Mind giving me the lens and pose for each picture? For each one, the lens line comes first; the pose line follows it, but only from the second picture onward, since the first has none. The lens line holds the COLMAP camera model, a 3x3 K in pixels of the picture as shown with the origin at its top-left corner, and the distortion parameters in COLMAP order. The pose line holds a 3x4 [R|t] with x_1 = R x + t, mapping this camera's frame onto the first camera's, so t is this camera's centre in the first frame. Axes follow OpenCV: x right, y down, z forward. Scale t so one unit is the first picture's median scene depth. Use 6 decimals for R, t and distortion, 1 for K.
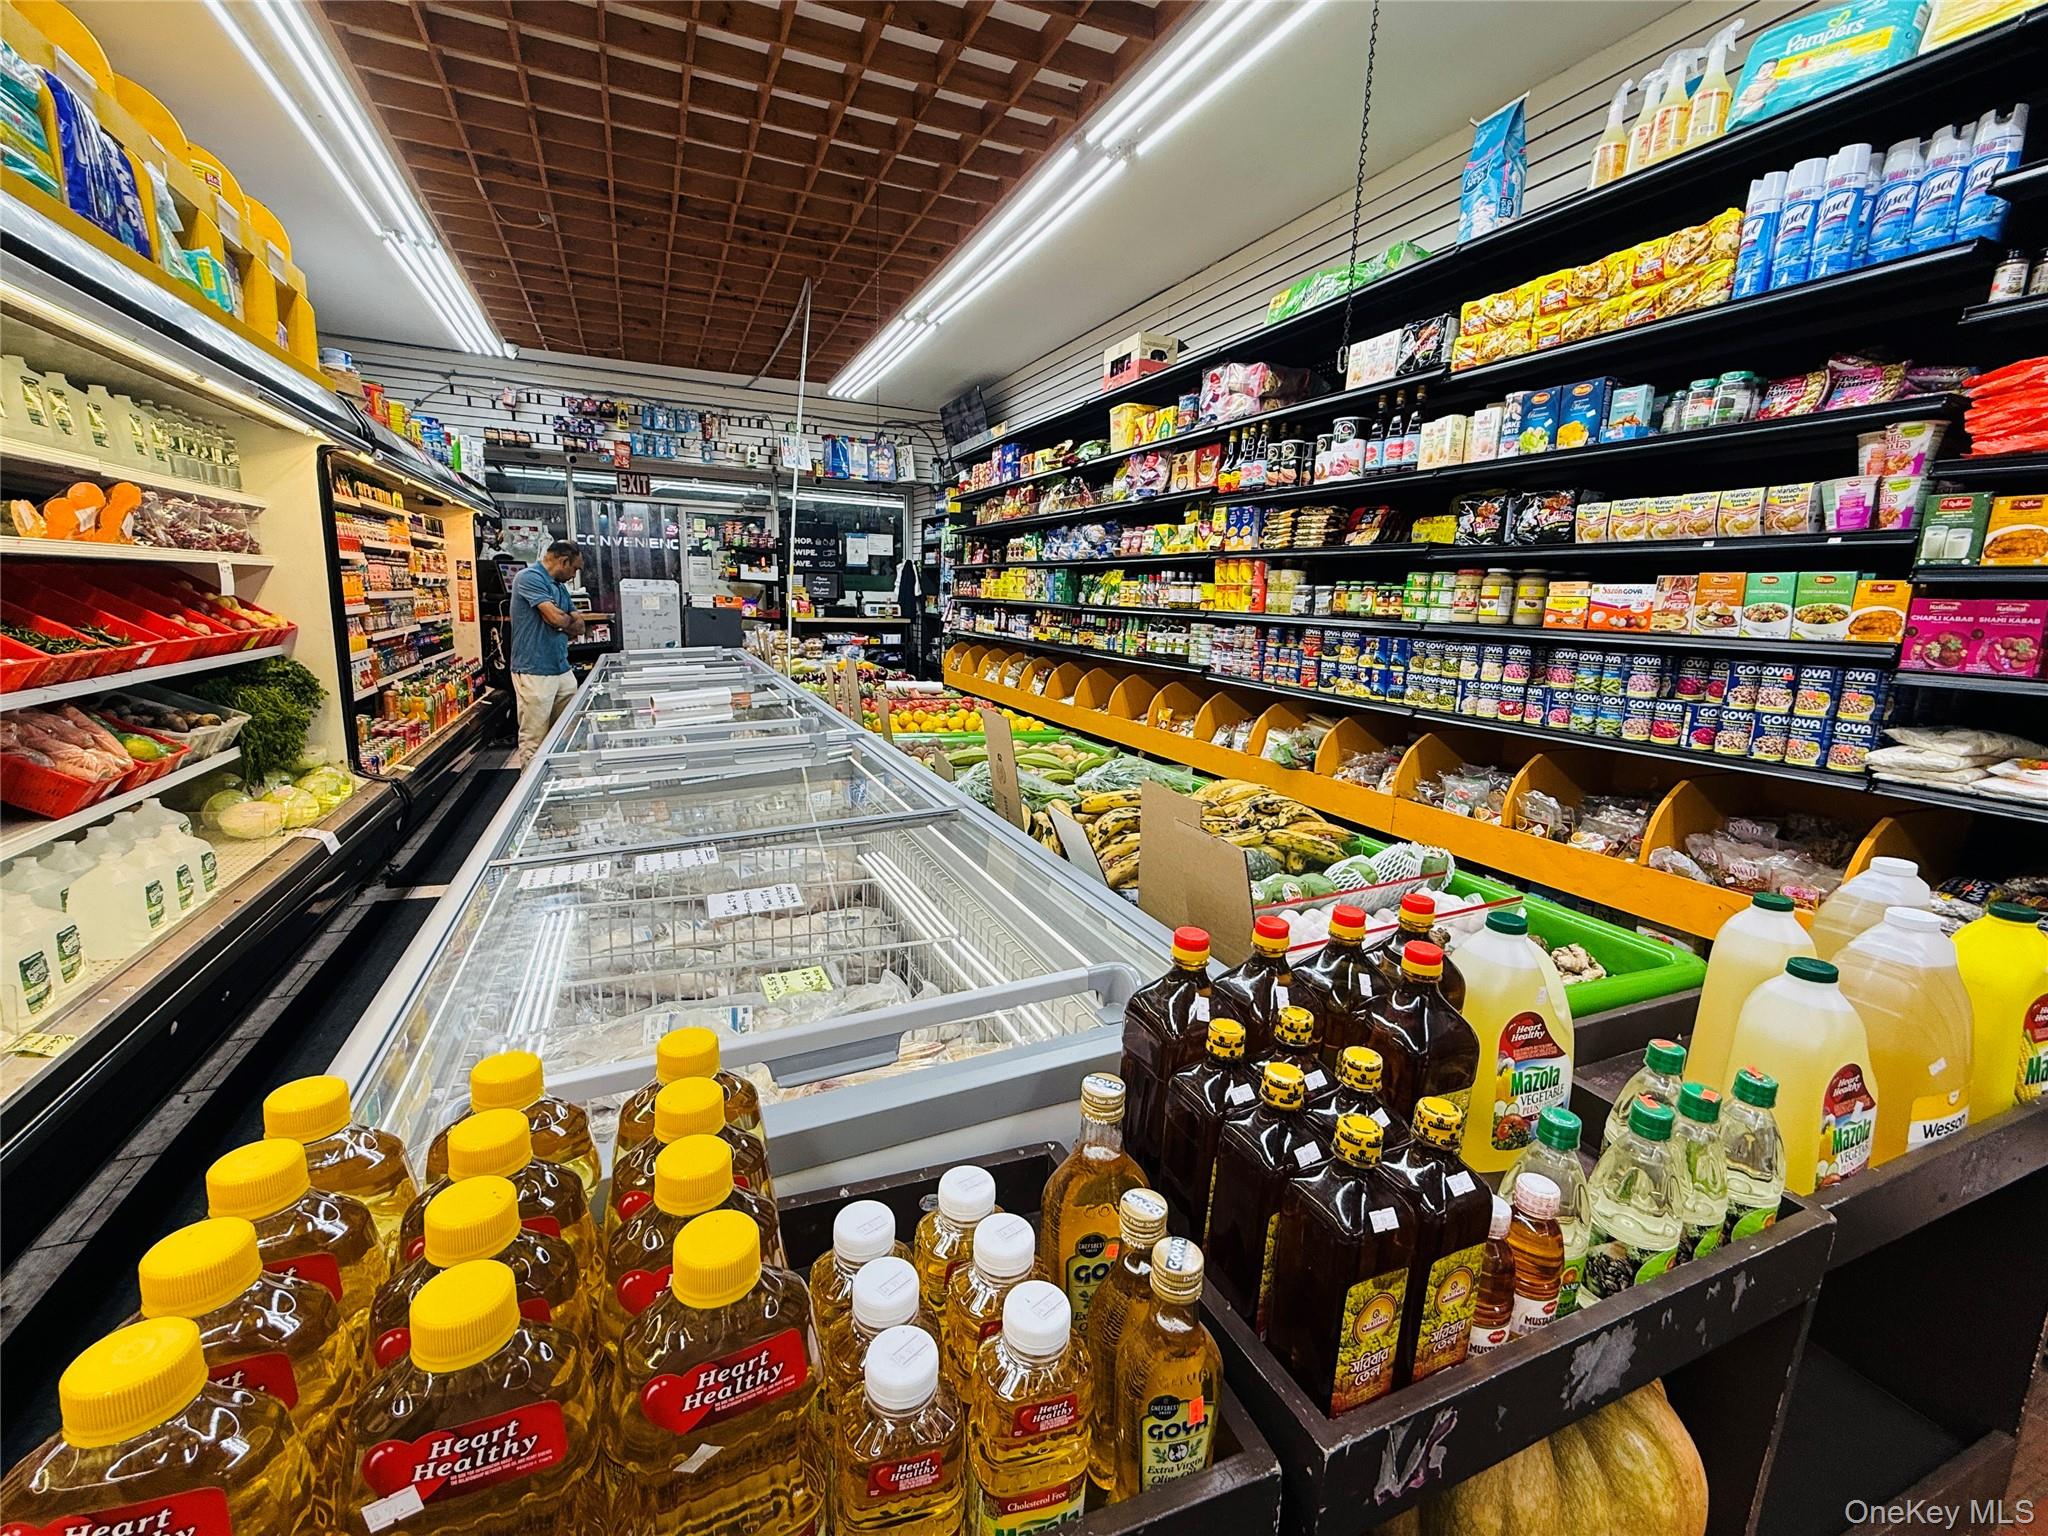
lens RADIAL K [[889.9, 0, 1024.4], [0, 889.9, 766.0], [0, 0, 1]] dist [0.000198, -0.000174]
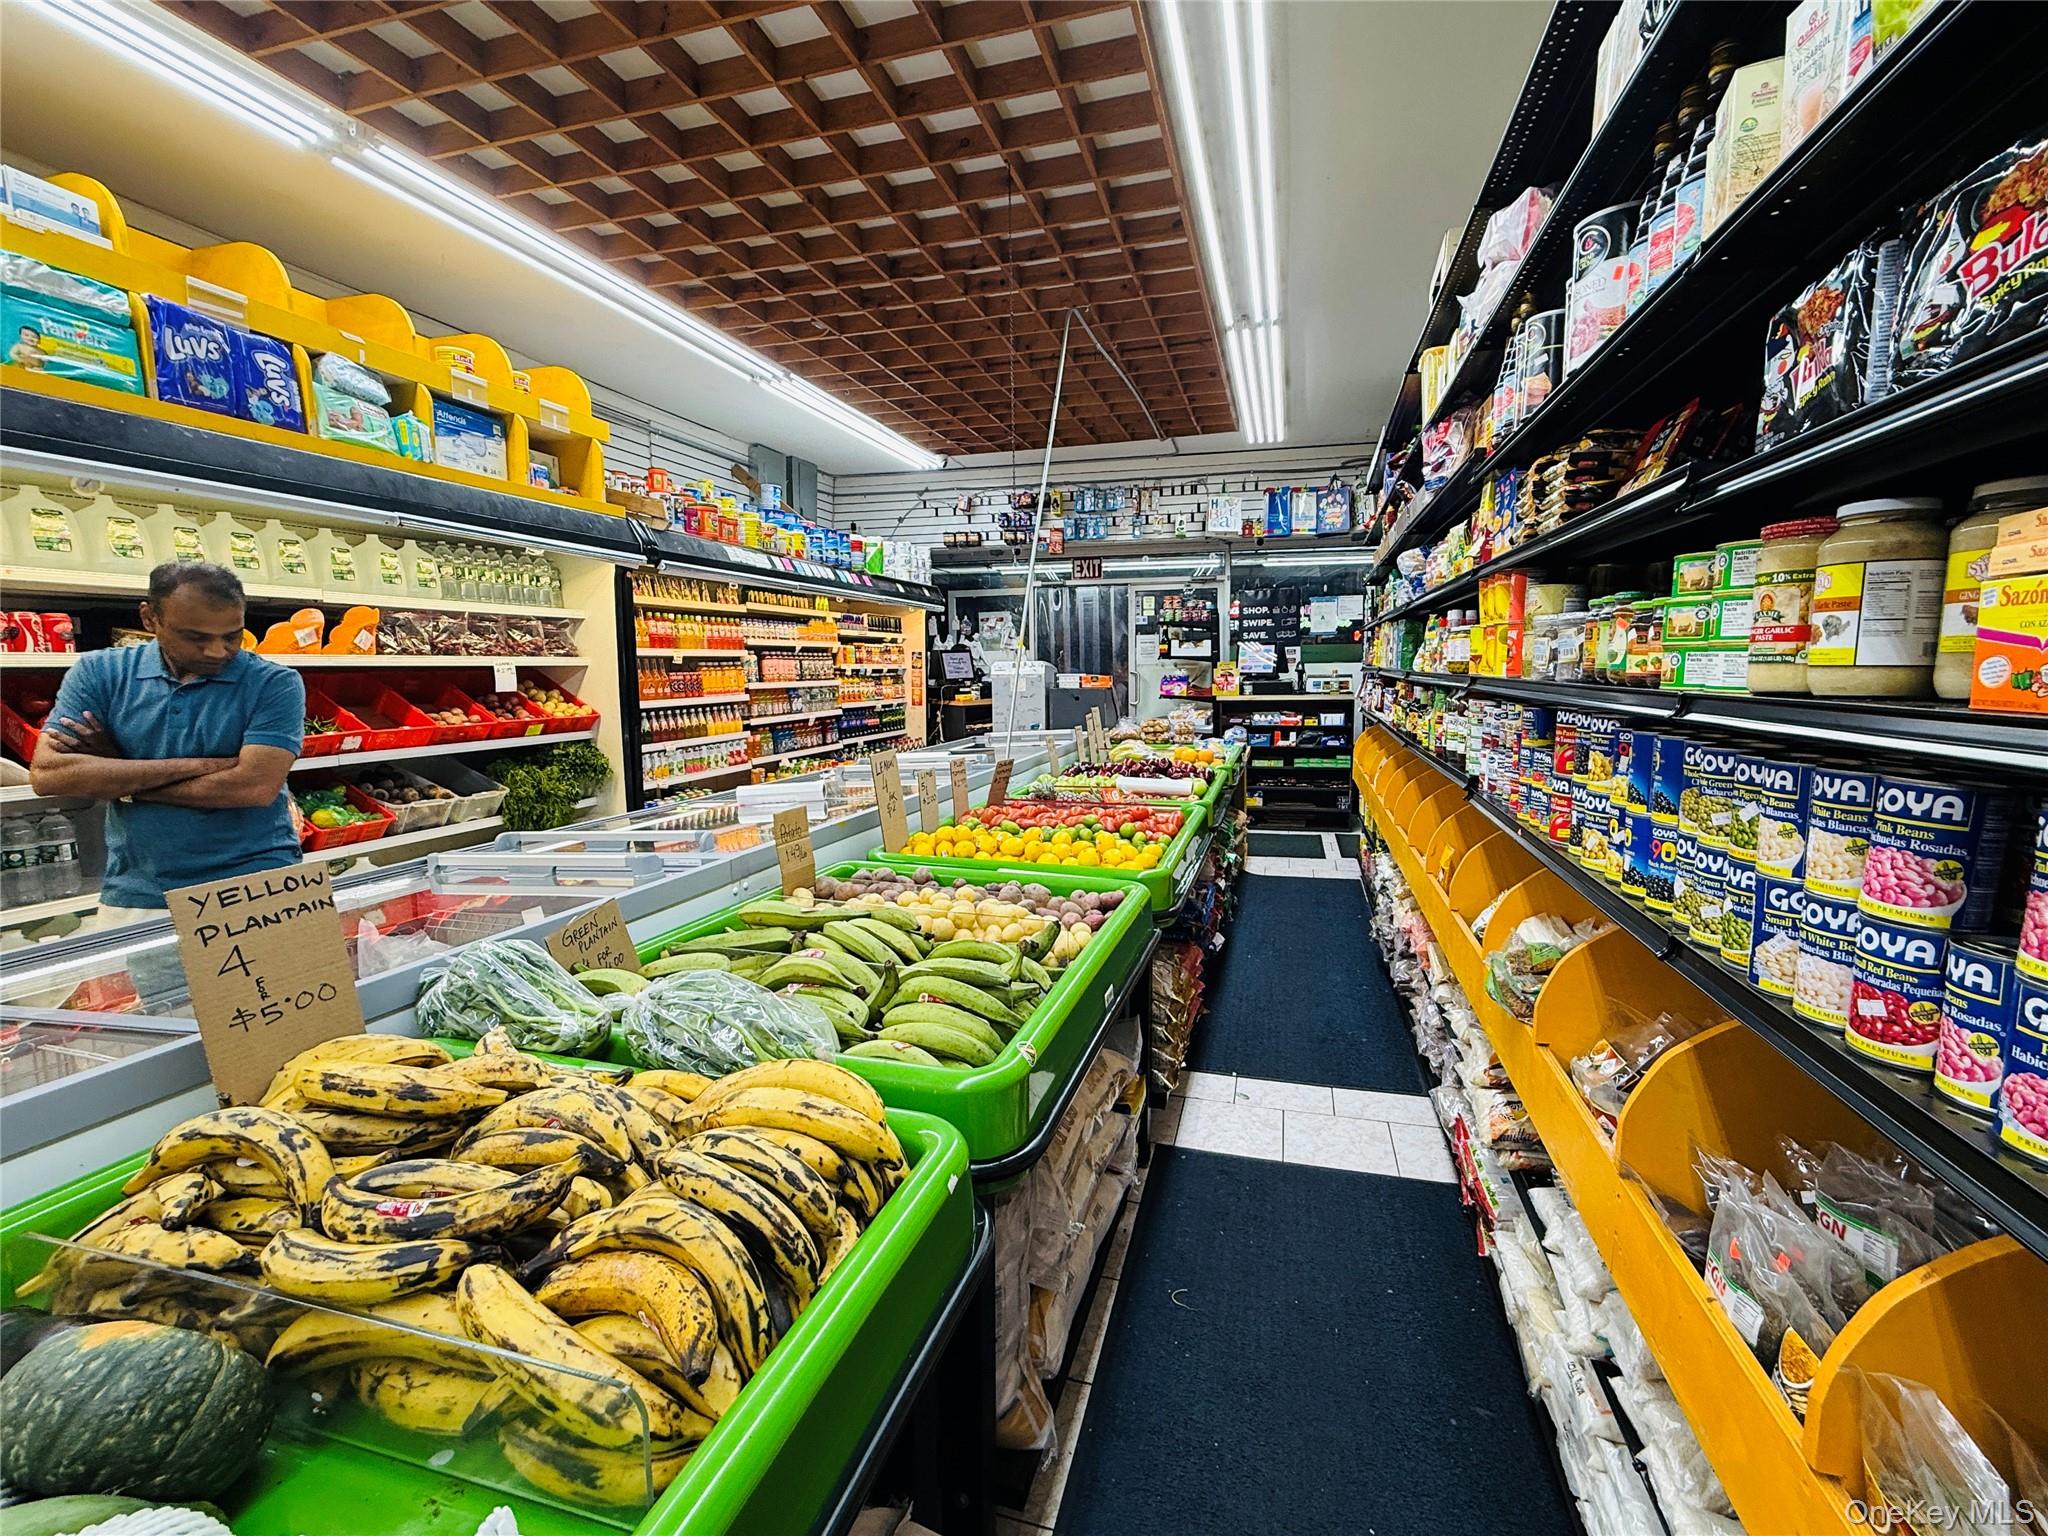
lens RADIAL K [[889.9, 0, 1024.4], [0, 889.9, 766.0], [0, 0, 1]] dist [0.000198, -0.000174]
pose [[0.766682, 0.031608, -0.641249, 0.182385], [-0.085978, 0.994846, -0.053758, -0.035758], [0.636244, 0.096348, 0.765448, 0.221647]]
